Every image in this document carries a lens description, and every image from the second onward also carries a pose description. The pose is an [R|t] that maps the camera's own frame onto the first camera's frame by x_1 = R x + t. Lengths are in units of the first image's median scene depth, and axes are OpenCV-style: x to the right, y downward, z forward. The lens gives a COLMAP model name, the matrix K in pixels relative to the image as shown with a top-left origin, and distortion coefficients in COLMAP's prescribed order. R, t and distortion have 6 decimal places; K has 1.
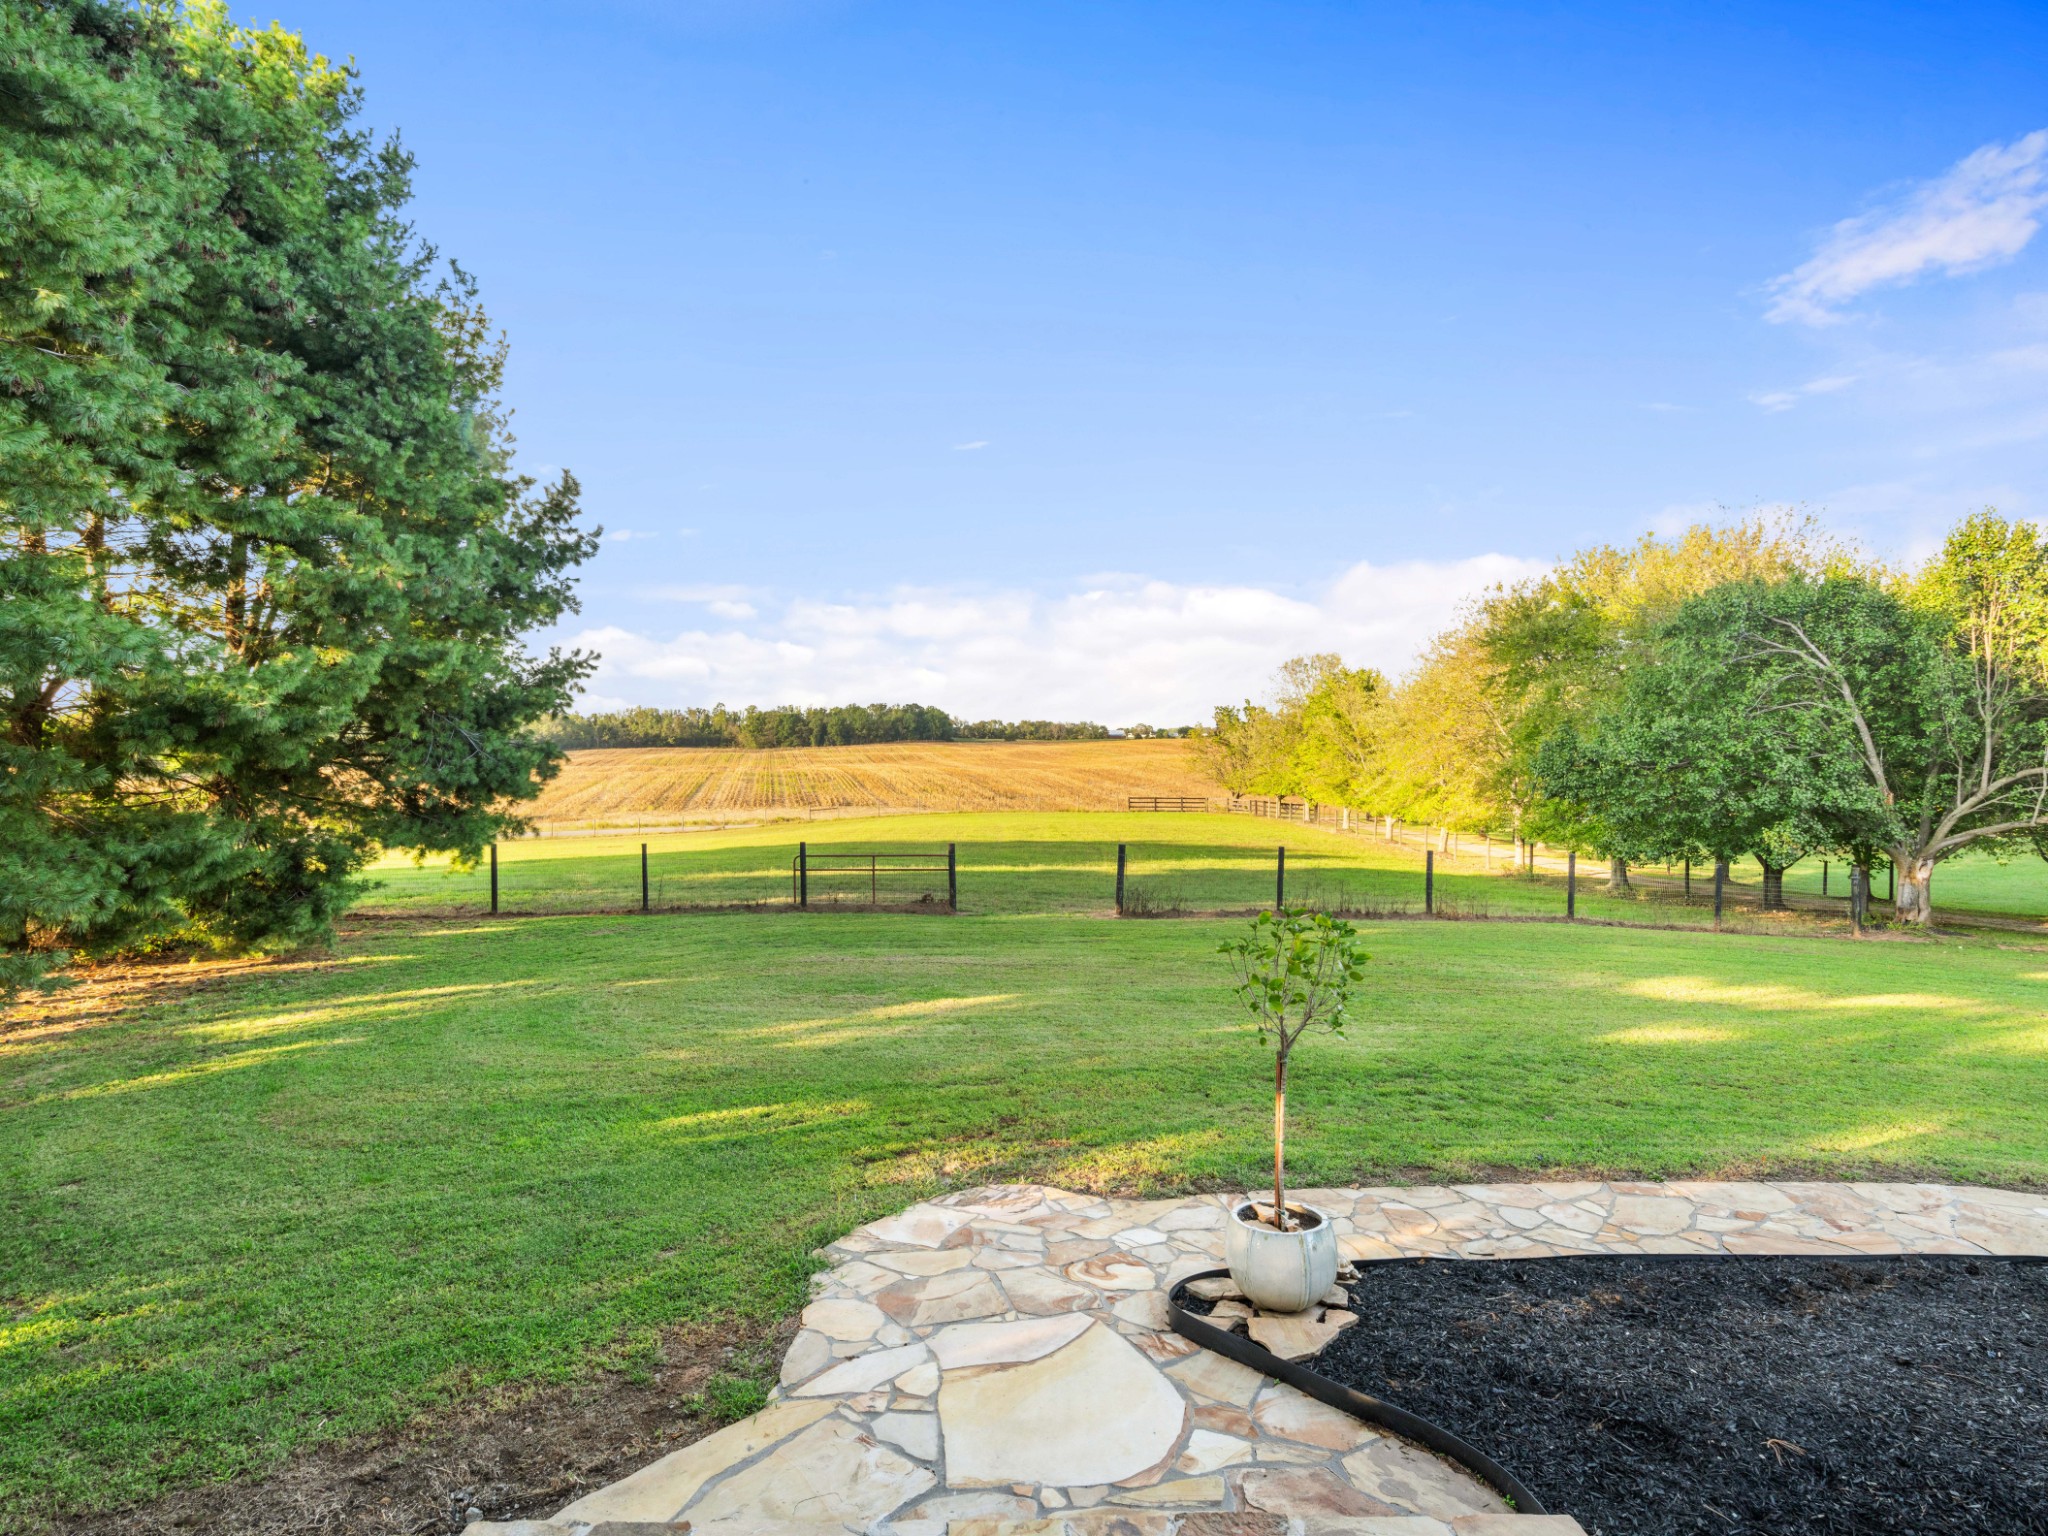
lens RADIAL K [[1056.7, 0, 982.9], [0, 1056.7, 766.5], [0, 0, 1]] dist [-0.005083, 0.000086]
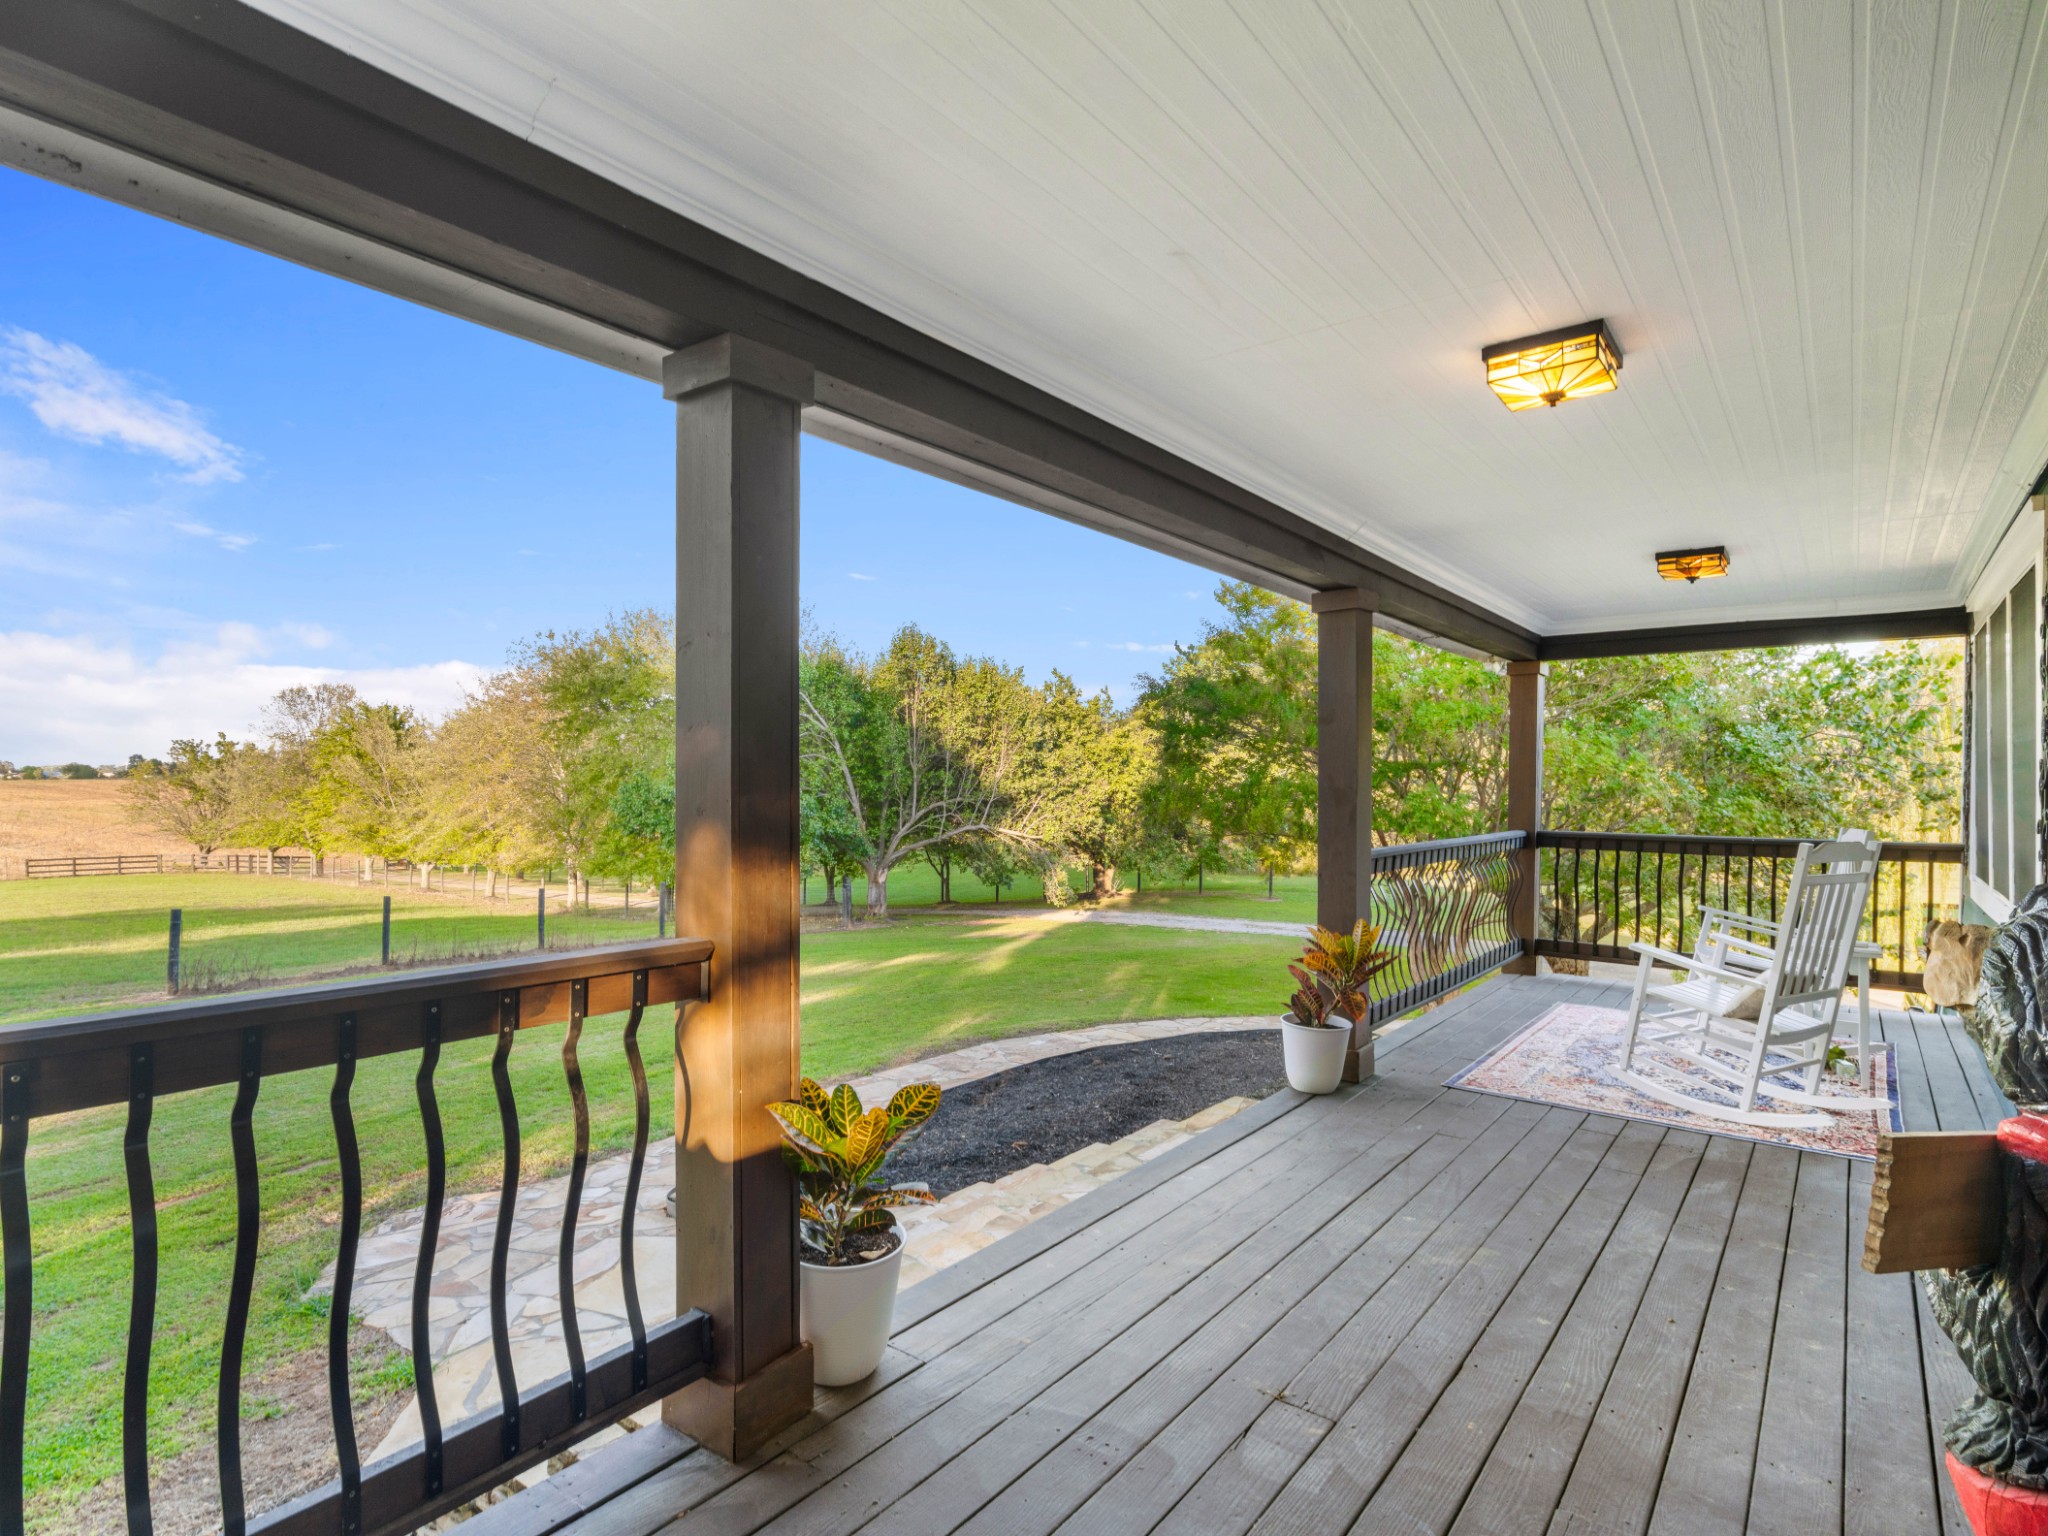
lens RADIAL K [[1088.6, 0, 1021.4], [0, 1088.6, 803.0], [0, 0, 1]] dist [-0.003339, -0.000069]
pose [[0.618998, -0.013721, 0.785272, -0.114222], [0.018345, 0.999827, 0.003010, 0.000385], [-0.785178, 0.012543, 0.619143, -0.037433]]
